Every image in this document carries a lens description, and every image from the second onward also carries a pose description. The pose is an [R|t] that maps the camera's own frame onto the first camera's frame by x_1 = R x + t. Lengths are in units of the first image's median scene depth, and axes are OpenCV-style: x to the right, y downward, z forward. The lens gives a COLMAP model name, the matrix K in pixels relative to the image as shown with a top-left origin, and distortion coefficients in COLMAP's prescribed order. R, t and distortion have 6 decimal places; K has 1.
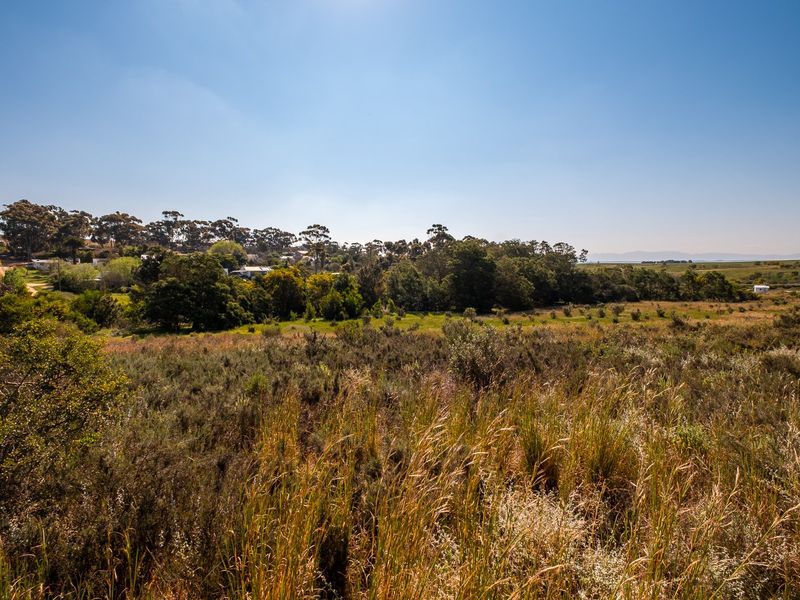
lens RADIAL K [[394.8, 0, 396.9], [0, 394.8, 299.2], [0, 0, 1]] dist [0.001653, 0.000277]
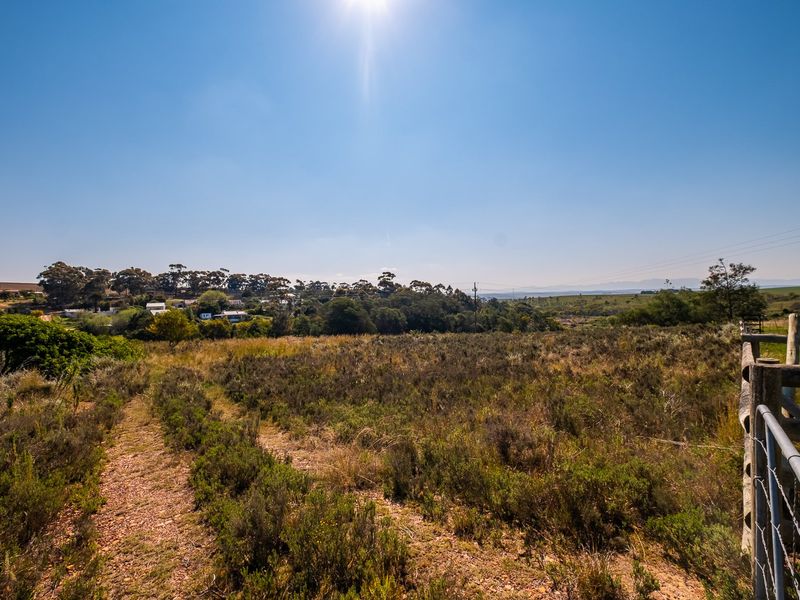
lens RADIAL K [[394.8, 0, 396.9], [0, 394.8, 299.2], [0, 0, 1]] dist [0.001653, 0.000277]
pose [[0.999158, -0.019712, -0.035968, 0.186717], [0.016690, 0.996453, -0.082482, -0.005153], [0.037467, 0.081812, 0.995943, -0.220460]]
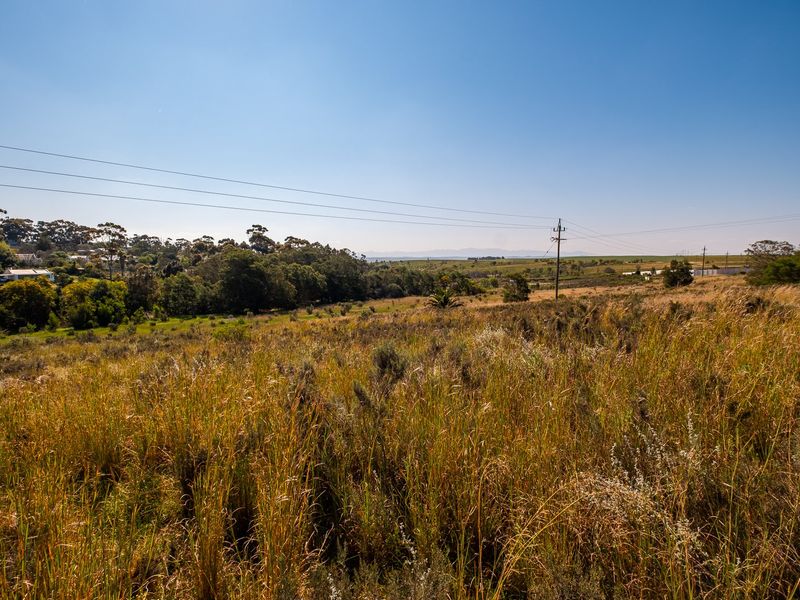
lens RADIAL K [[394.8, 0, 396.9], [0, 394.8, 299.2], [0, 0, 1]] dist [0.001653, 0.000277]
pose [[0.935419, -0.035758, 0.351729, 0.079957], [0.031436, 0.999344, 0.017993, -0.005723], [-0.352142, -0.005774, 0.935929, -0.084064]]
